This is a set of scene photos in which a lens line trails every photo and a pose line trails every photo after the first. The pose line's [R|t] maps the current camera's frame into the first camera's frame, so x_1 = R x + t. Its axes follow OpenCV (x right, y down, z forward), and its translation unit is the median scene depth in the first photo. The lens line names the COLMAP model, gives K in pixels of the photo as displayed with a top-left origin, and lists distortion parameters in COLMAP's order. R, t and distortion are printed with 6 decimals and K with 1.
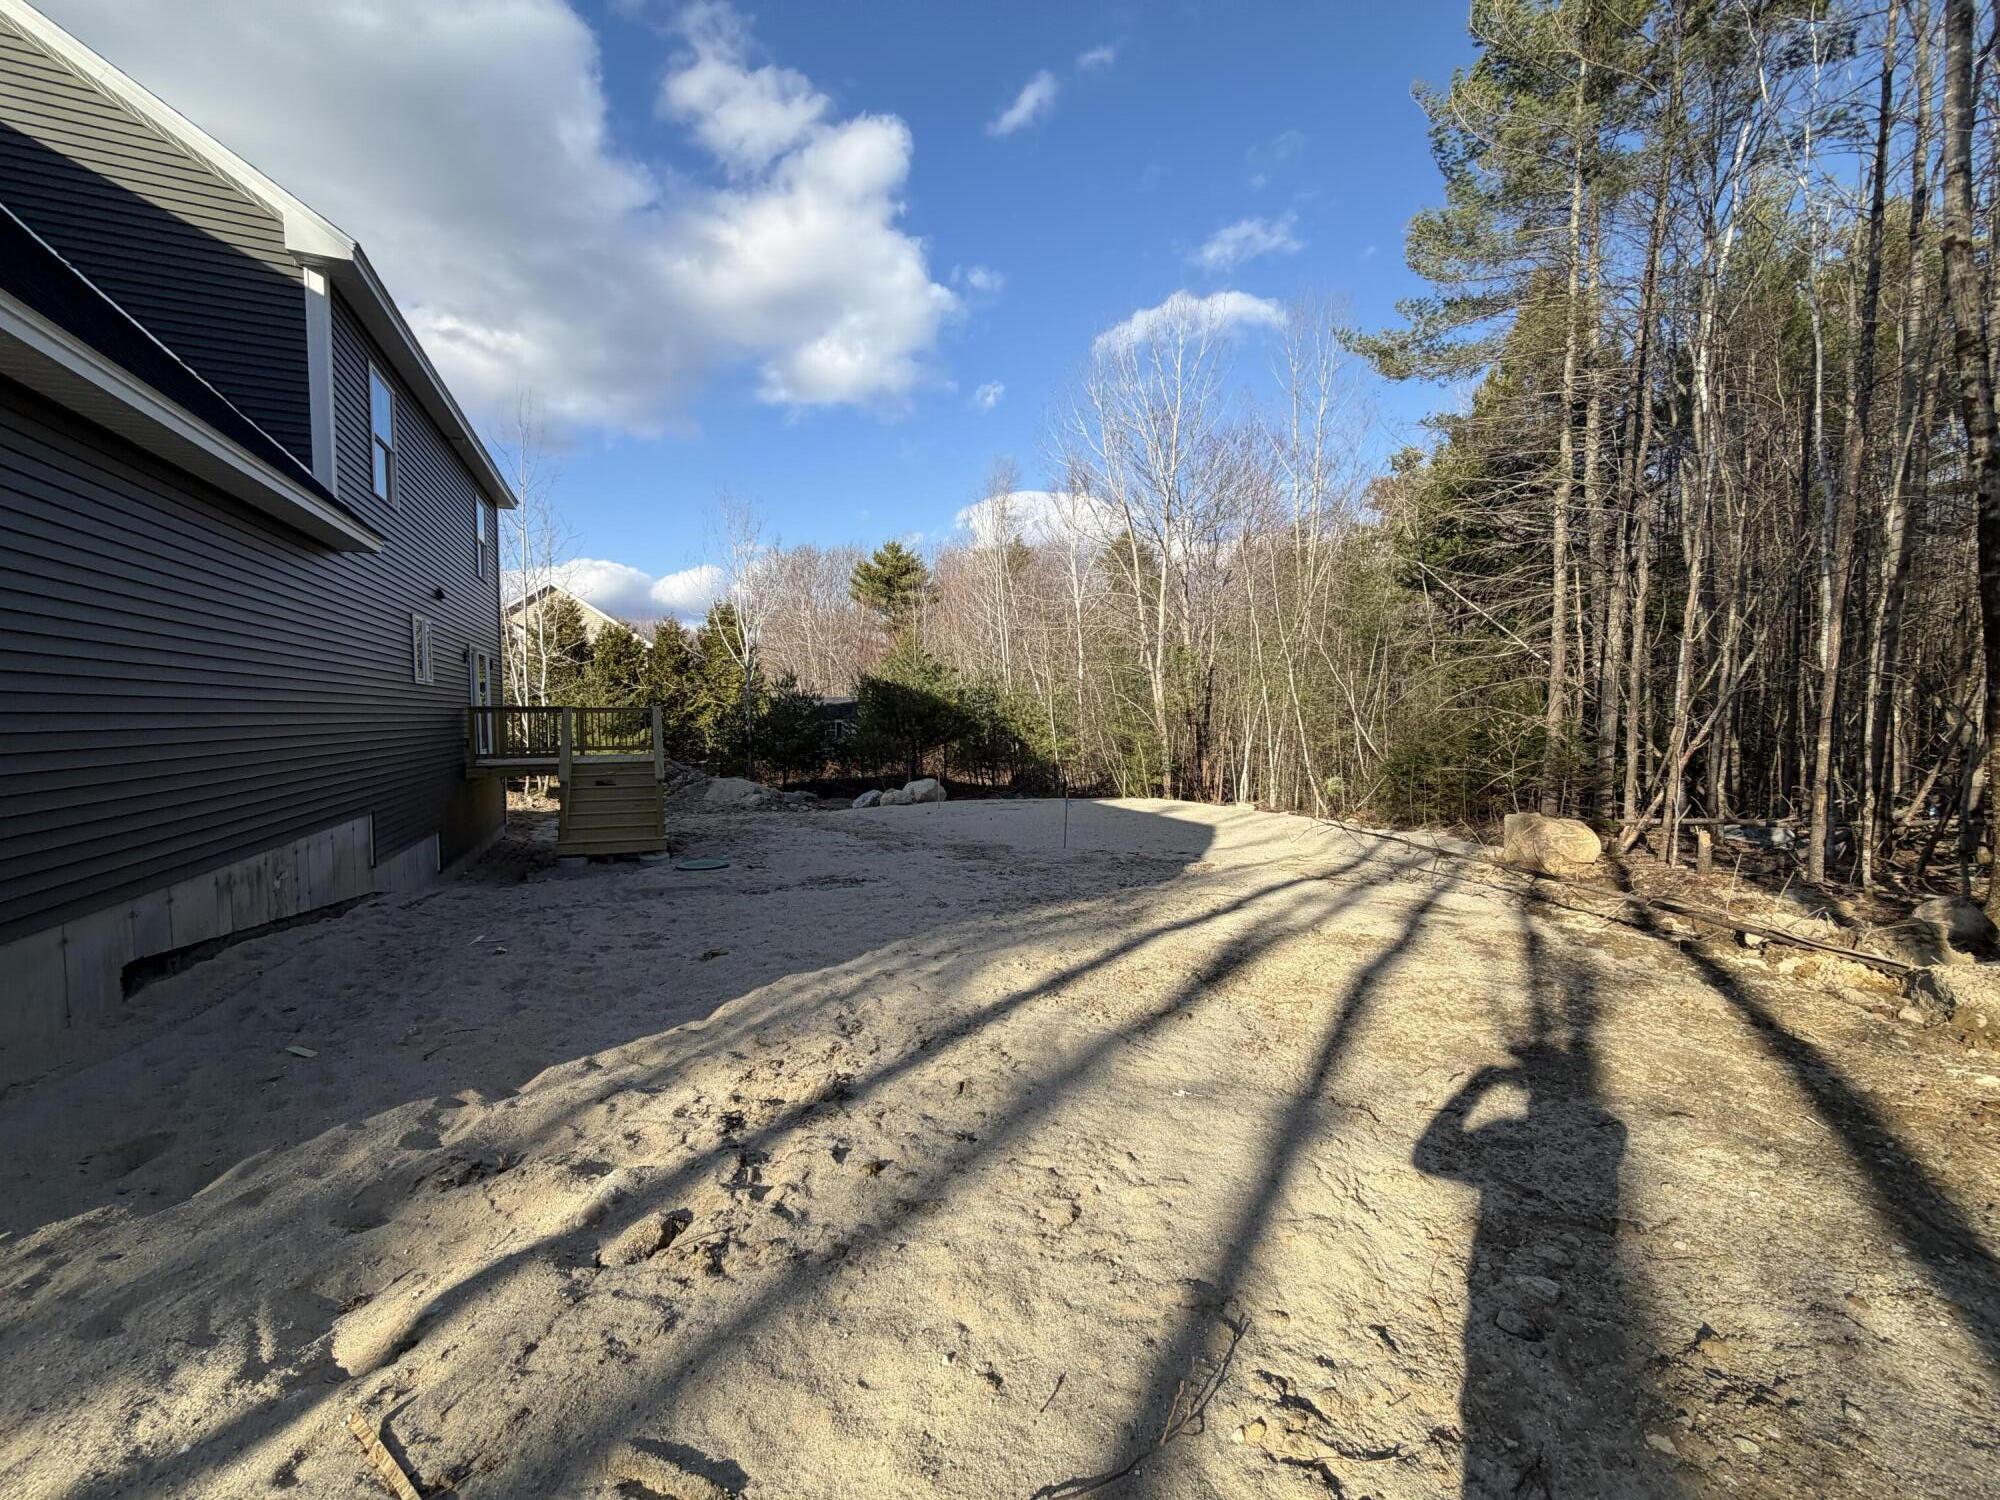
lens RADIAL K [[792.8, 0, 1000.0], [0, 792.8, 750.0], [0, 0, 1]] dist [-0.001572, -0.000171]
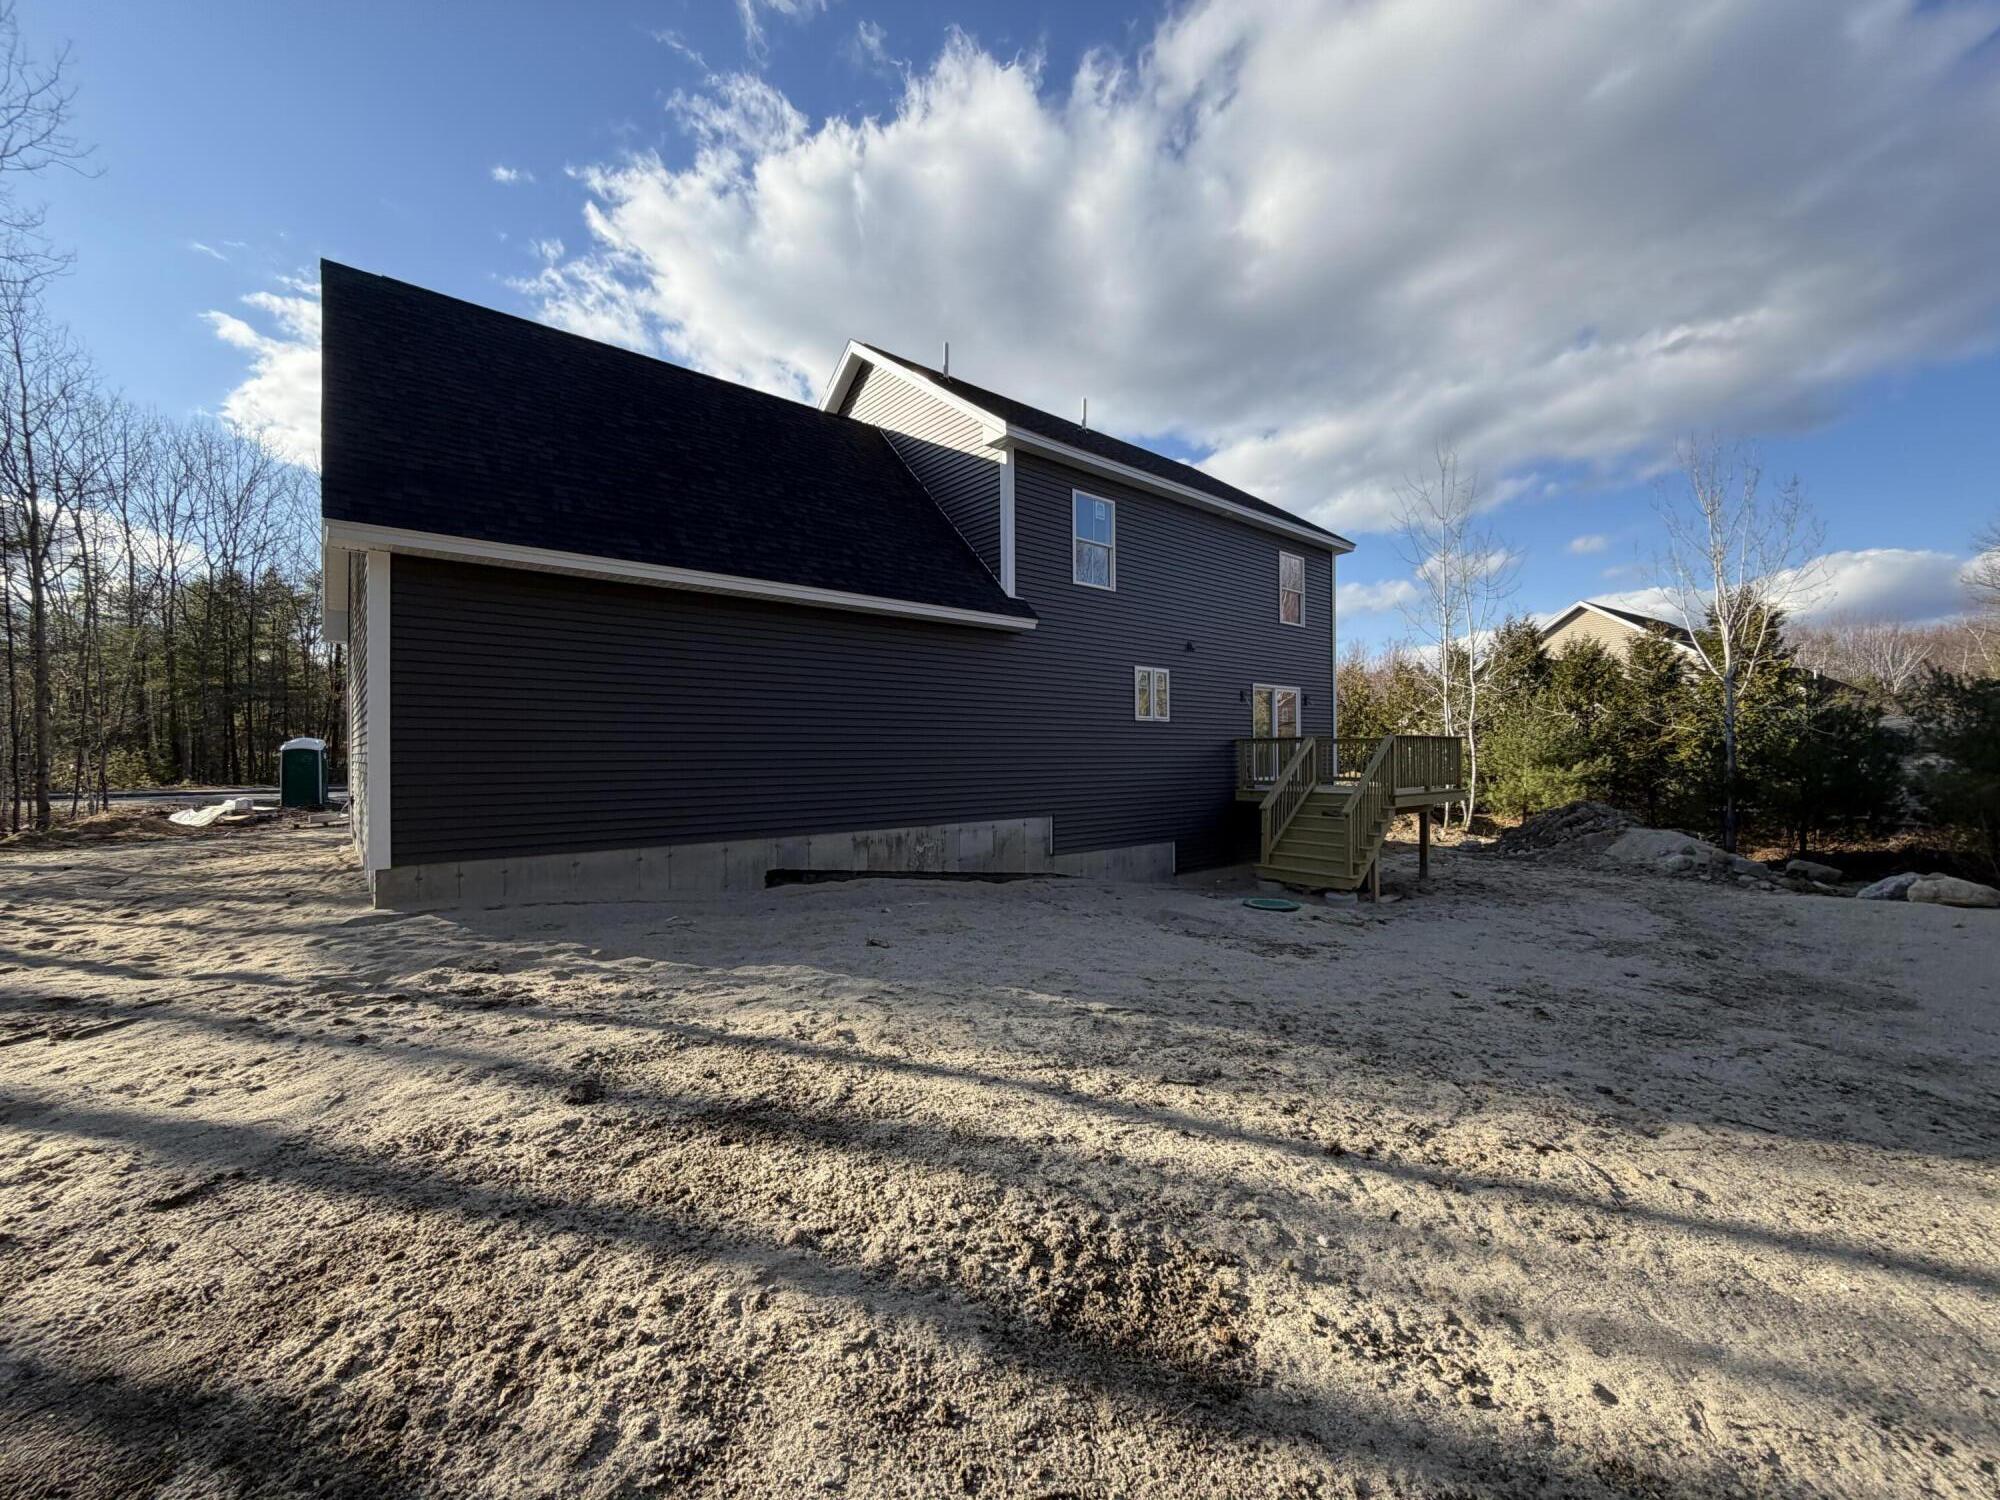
lens RADIAL K [[792.8, 0, 1000.0], [0, 792.8, 750.0], [0, 0, 1]] dist [-0.001572, -0.000171]
pose [[0.282481, -0.004401, -0.959263, 0.667156], [-0.038438, 0.999134, -0.015903, -0.011337], [0.958502, 0.041364, 0.282067, 0.694229]]
